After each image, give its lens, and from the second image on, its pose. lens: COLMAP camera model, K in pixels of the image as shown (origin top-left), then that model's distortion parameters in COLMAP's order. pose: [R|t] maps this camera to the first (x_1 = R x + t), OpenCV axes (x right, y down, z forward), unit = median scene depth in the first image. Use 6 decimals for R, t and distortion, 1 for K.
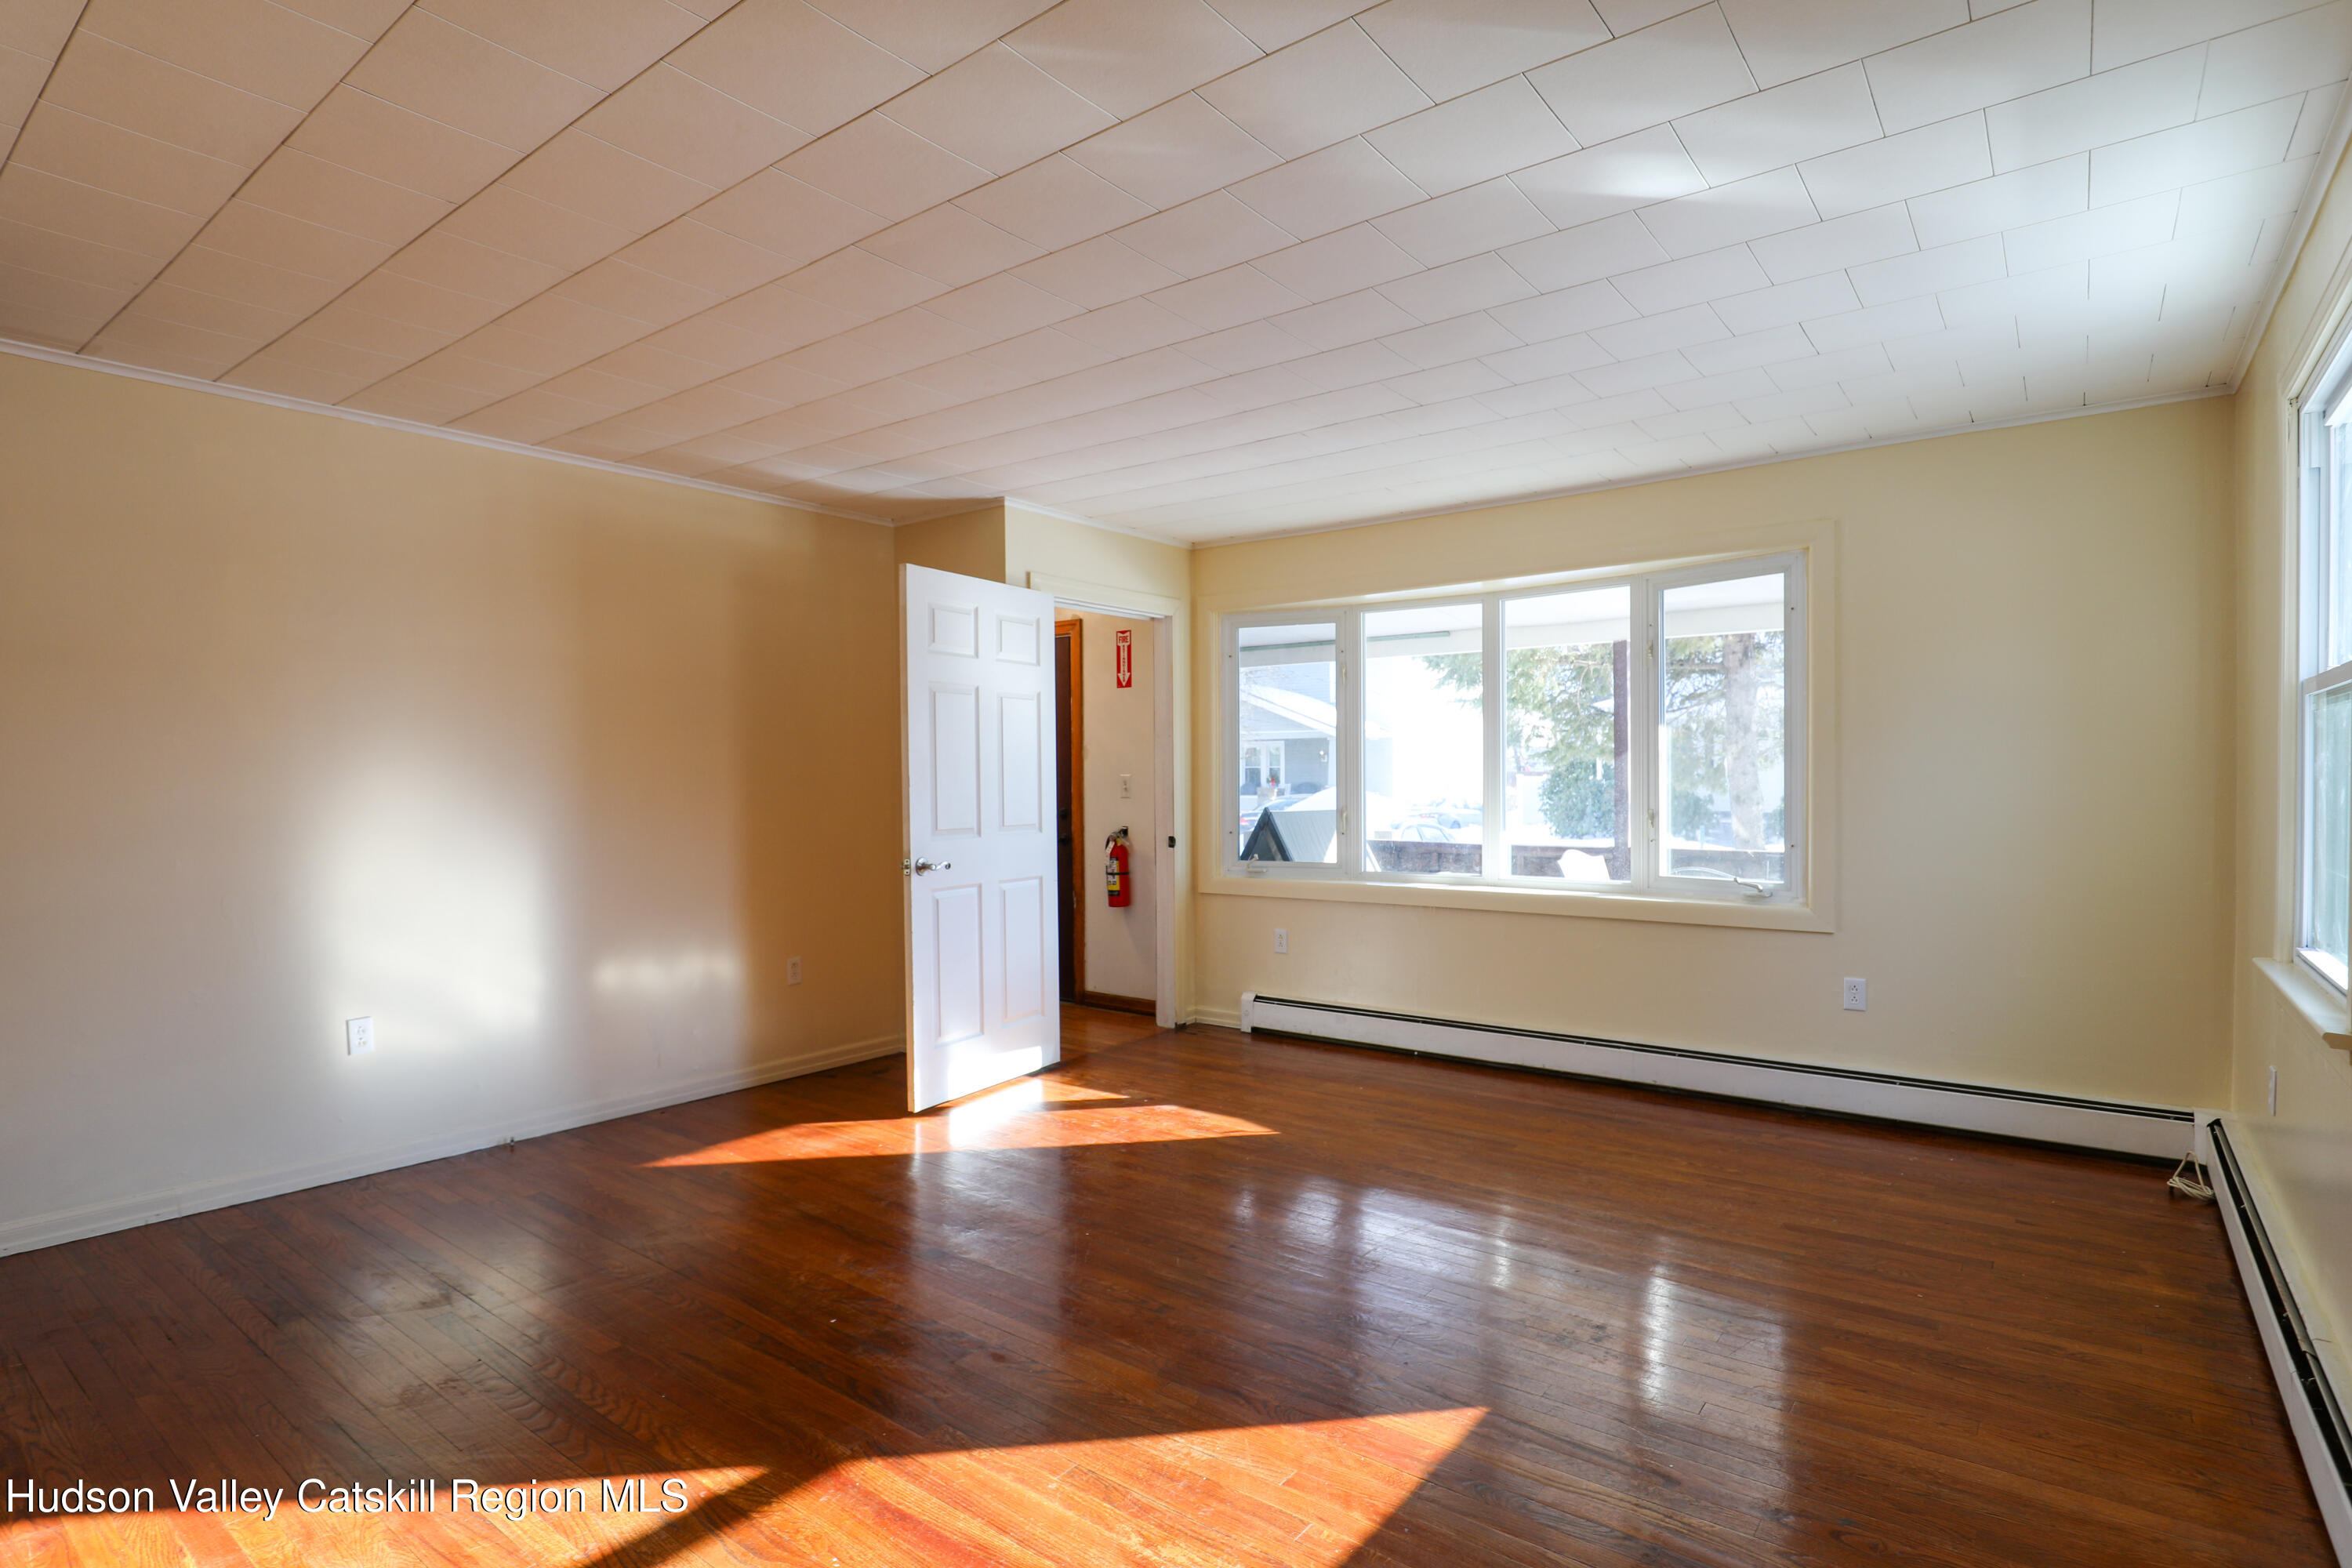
lens RADIAL K [[1182.4, 0, 1162.7], [0, 1182.4, 795.8], [0, 0, 1]] dist [-0.025492, 0.000172]
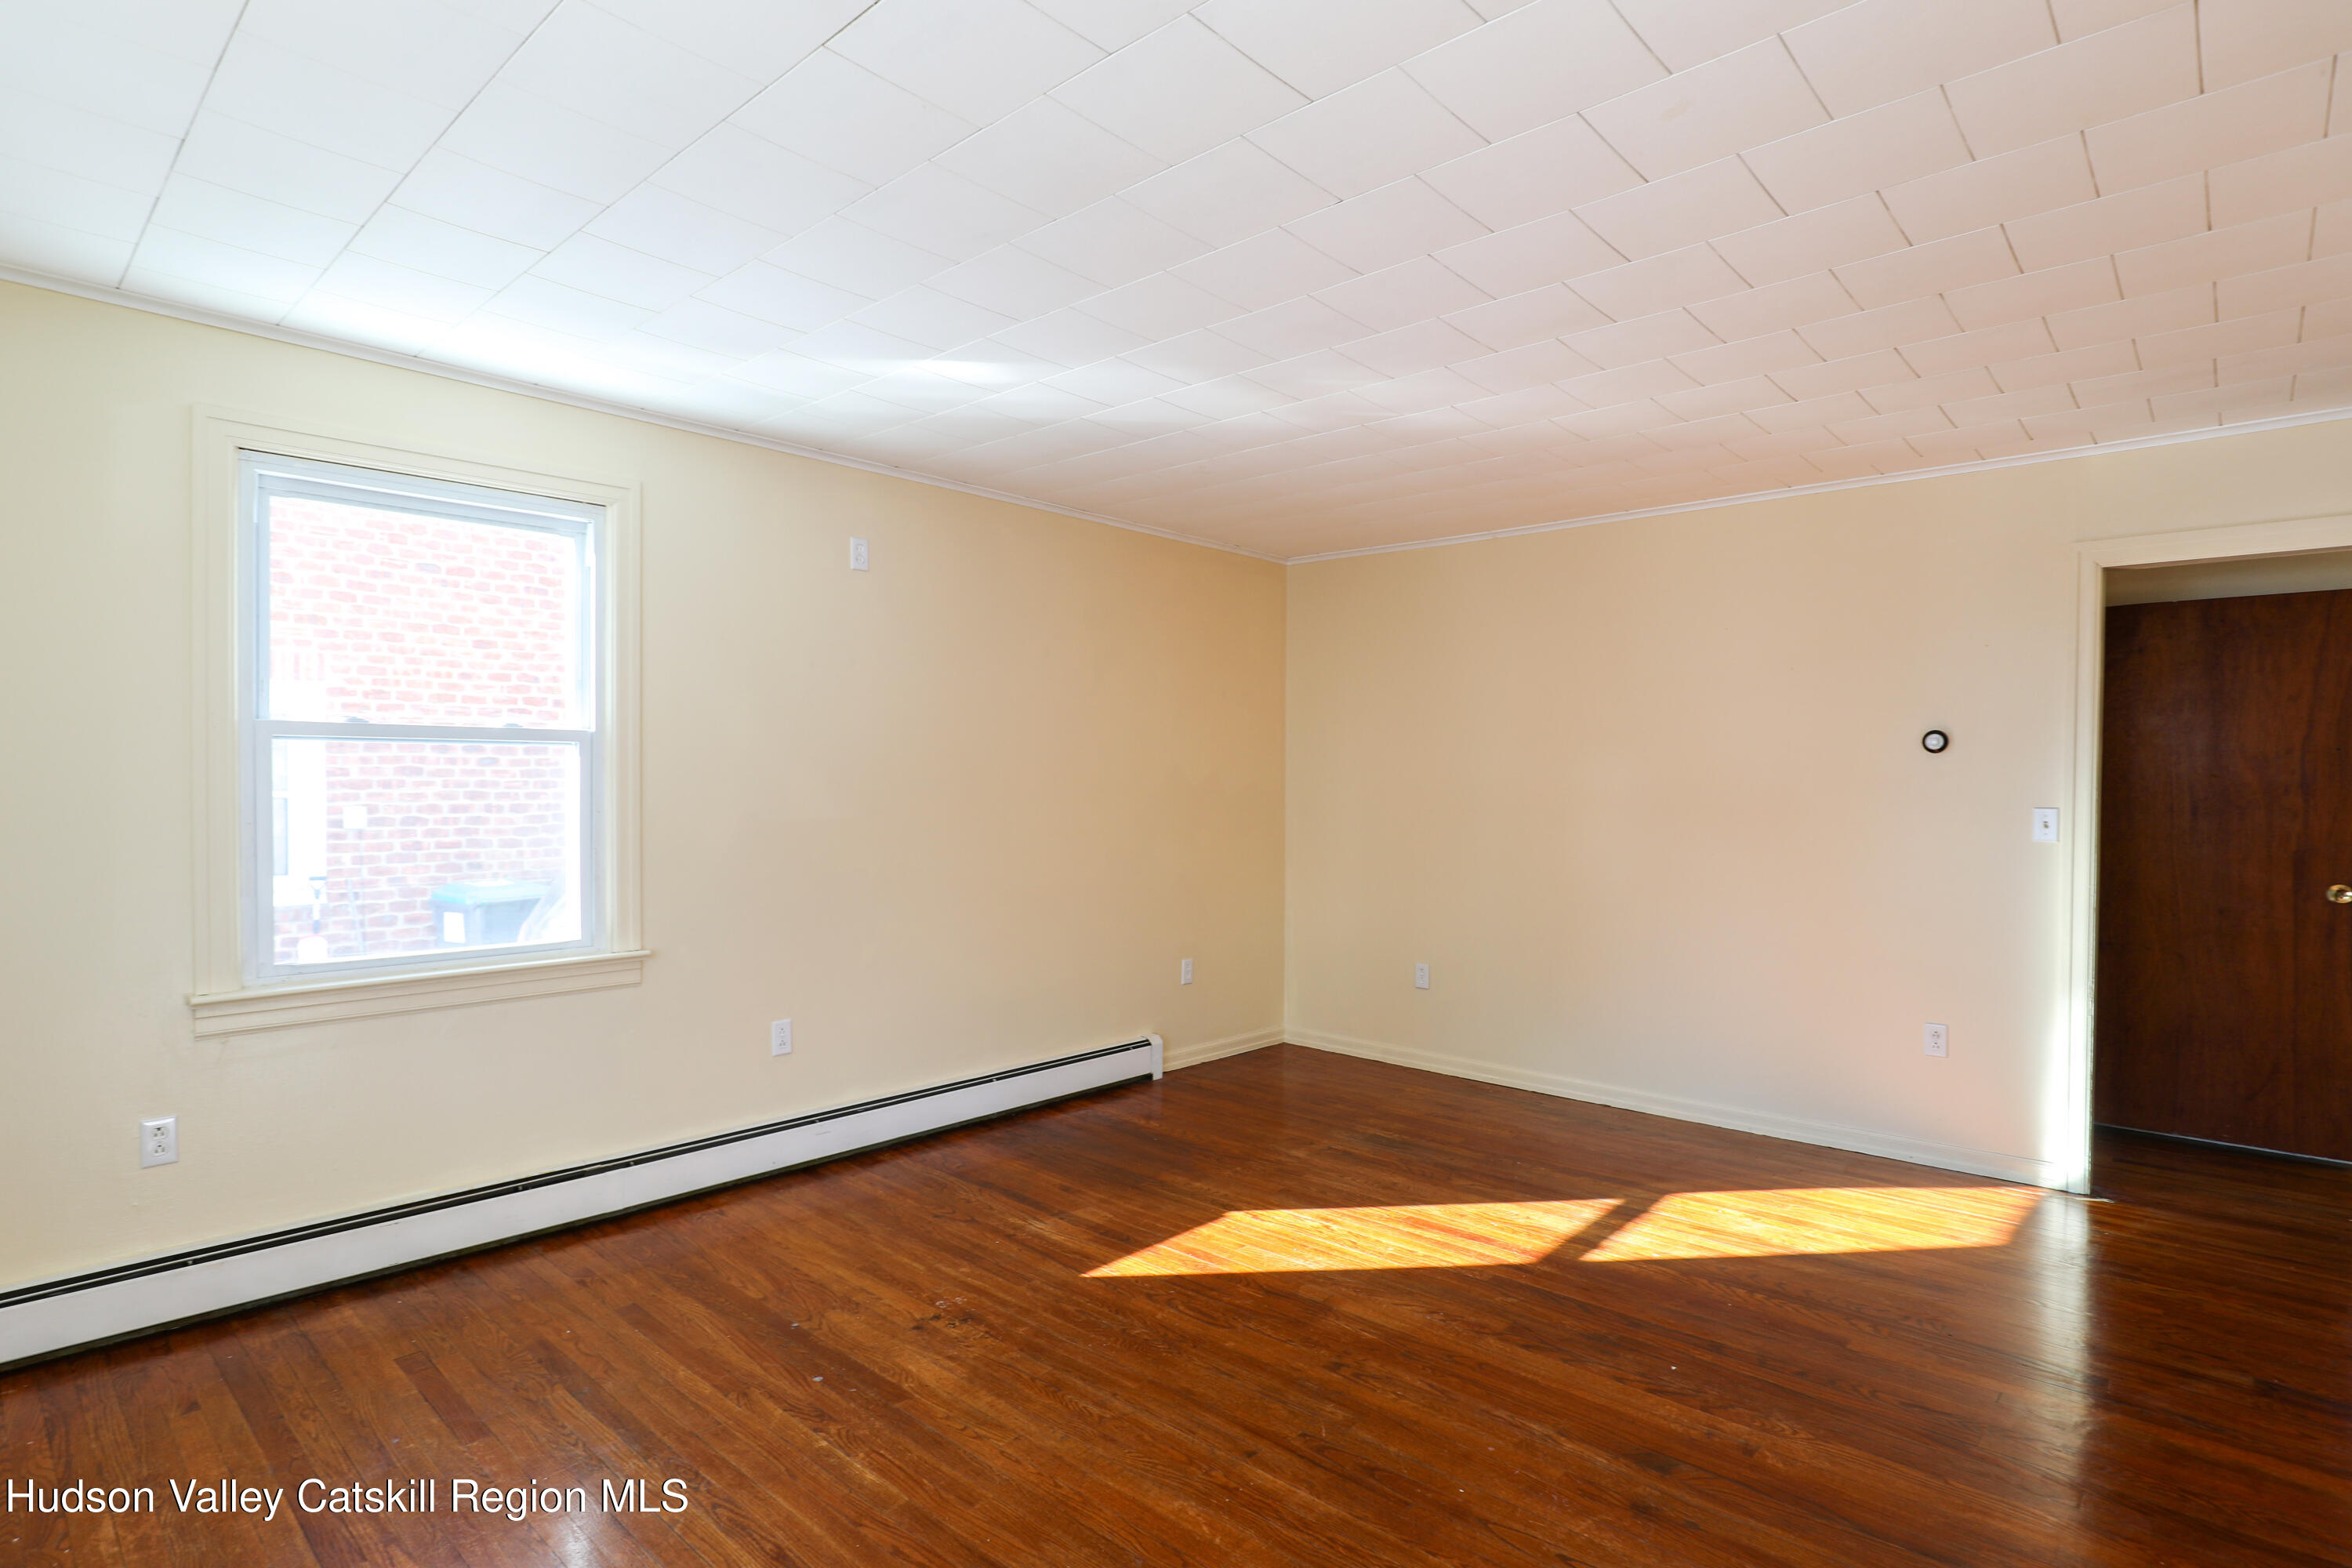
lens RADIAL K [[1182.4, 0, 1176.7], [0, 1182.4, 783.0], [0, 0, 1]] dist [-0.025492, 0.000172]
pose [[-0.997167, 0.000141, 0.075226, 0.041691], [0.001459, 0.999846, 0.017471, -0.040925], [-0.075212, 0.017531, -0.997013, 1.431705]]
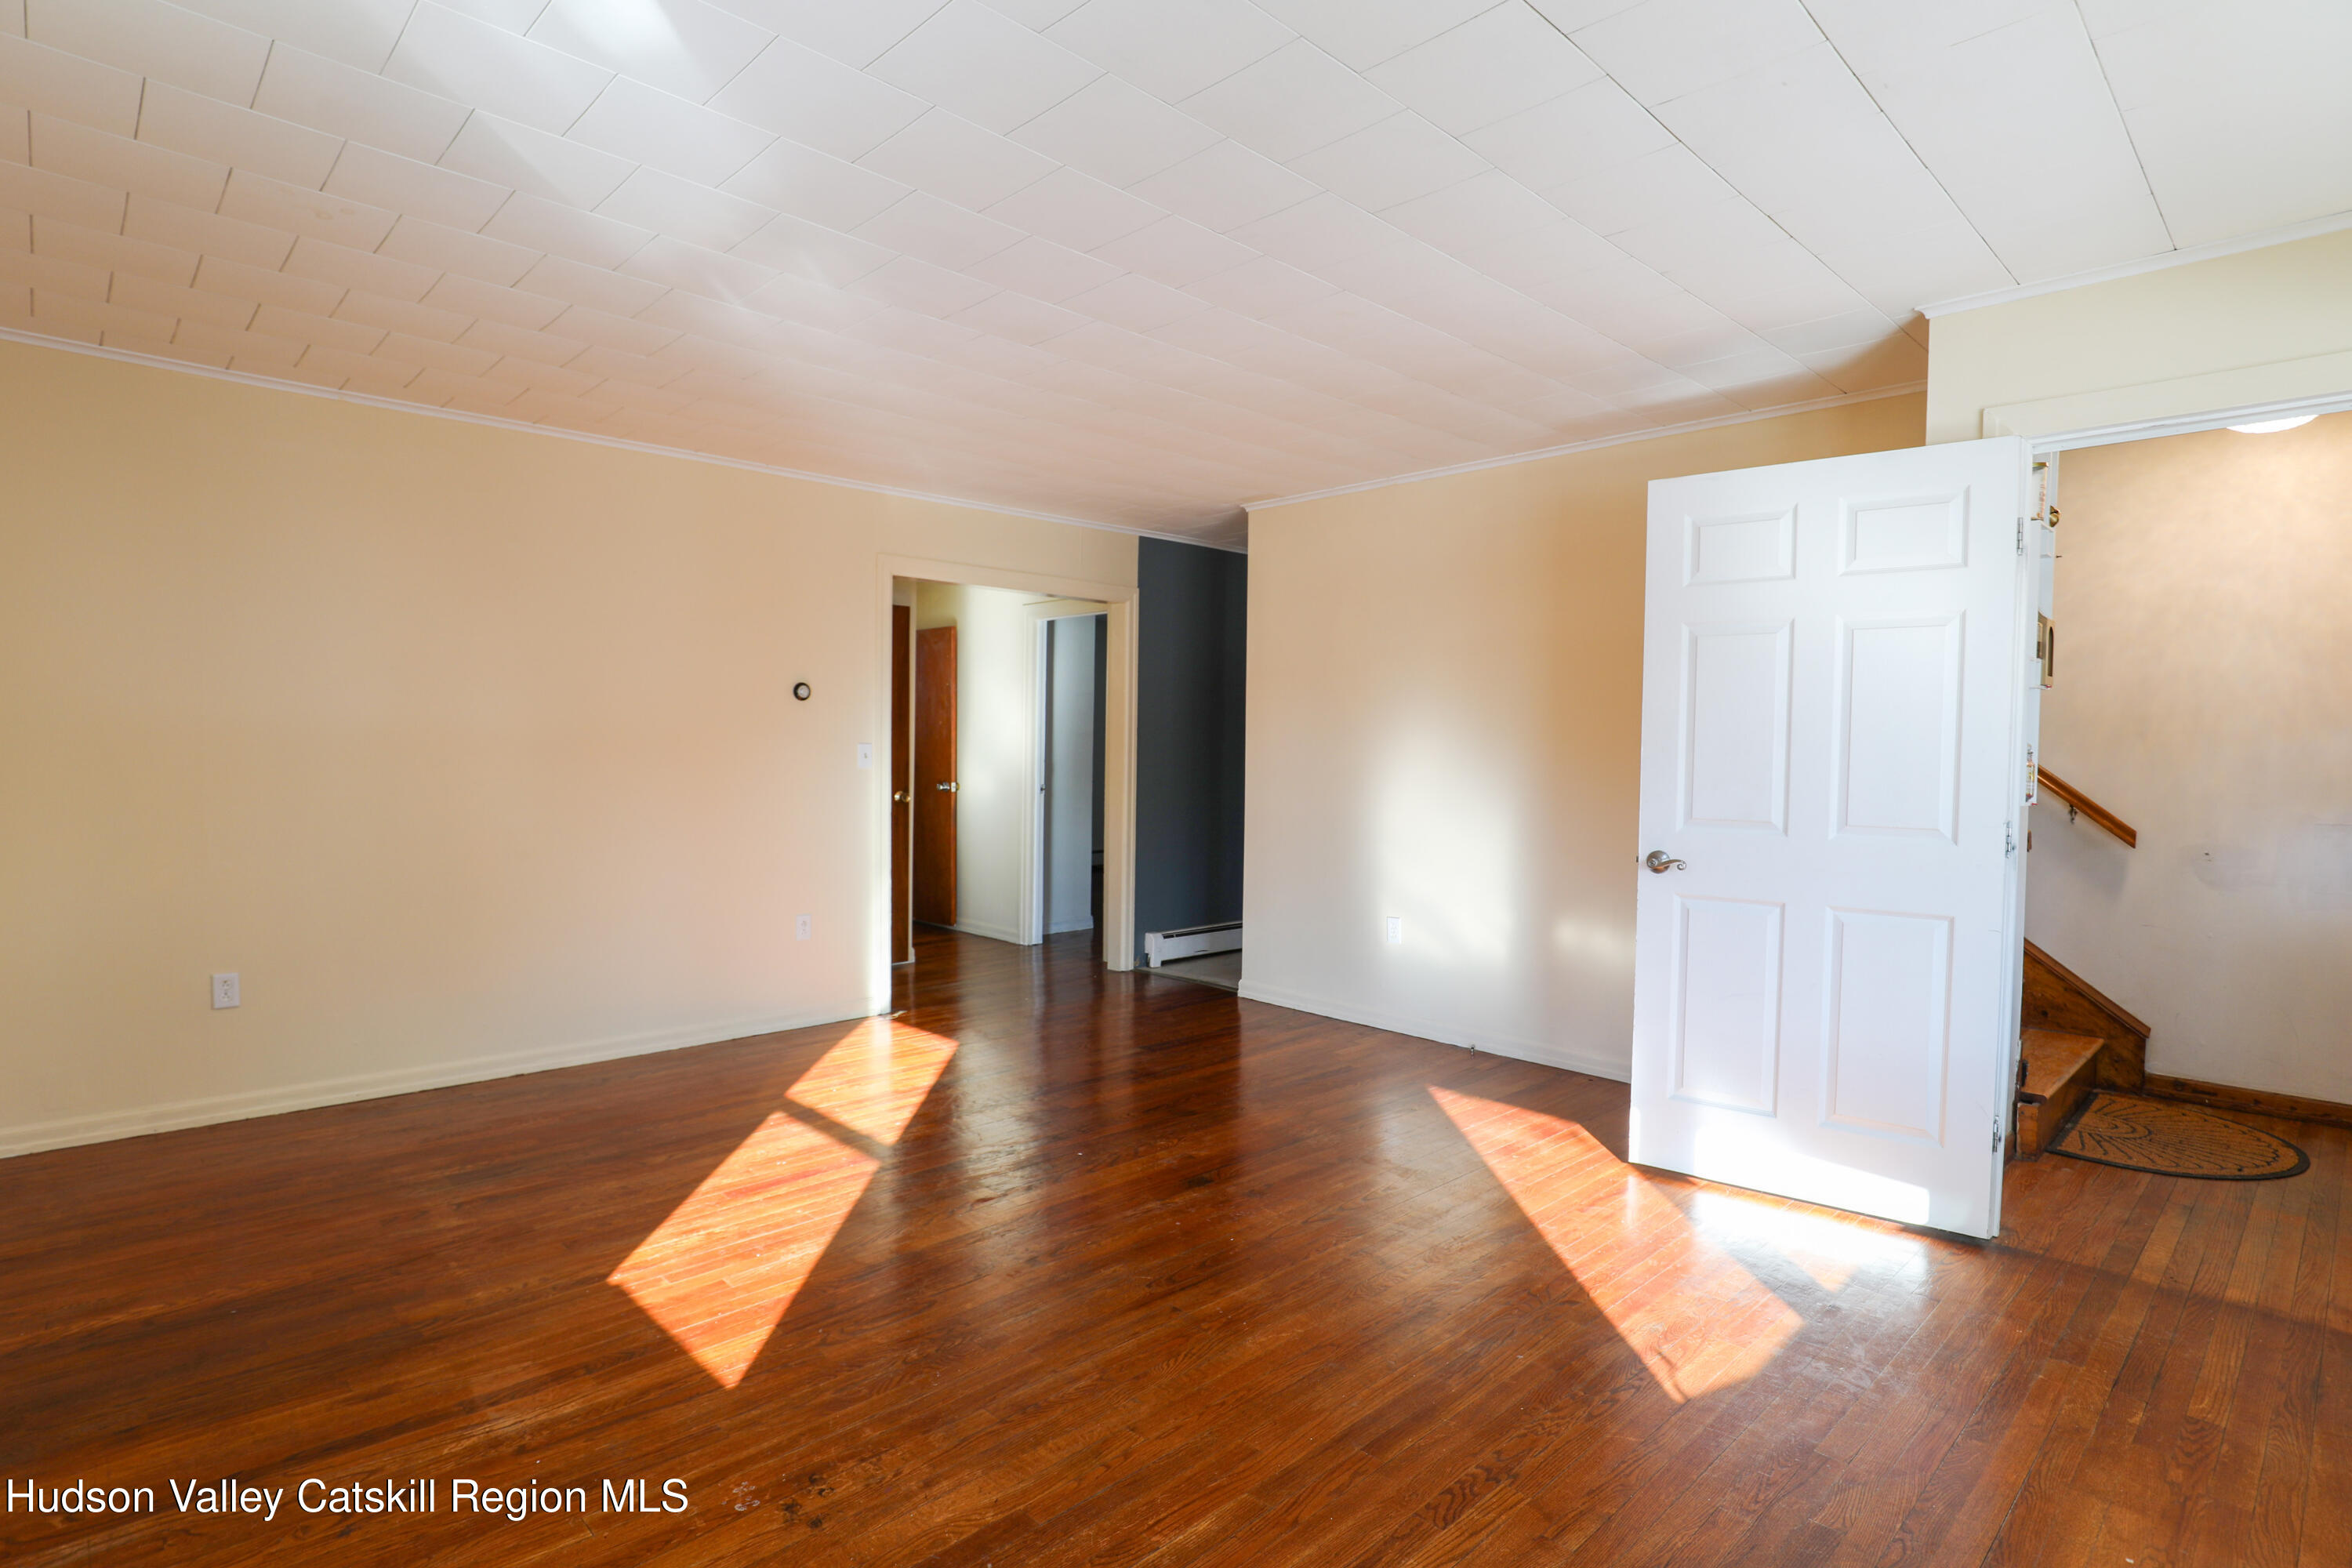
lens RADIAL K [[1182.4, 0, 1162.0], [0, 1182.4, 772.4], [0, 0, 1]] dist [-0.025492, 0.000172]
pose [[-0.142426, 0.027340, -0.989428, 0.722691], [-0.024839, 0.999205, 0.031186, -0.018083], [0.989494, 0.029018, -0.141634, 0.909794]]
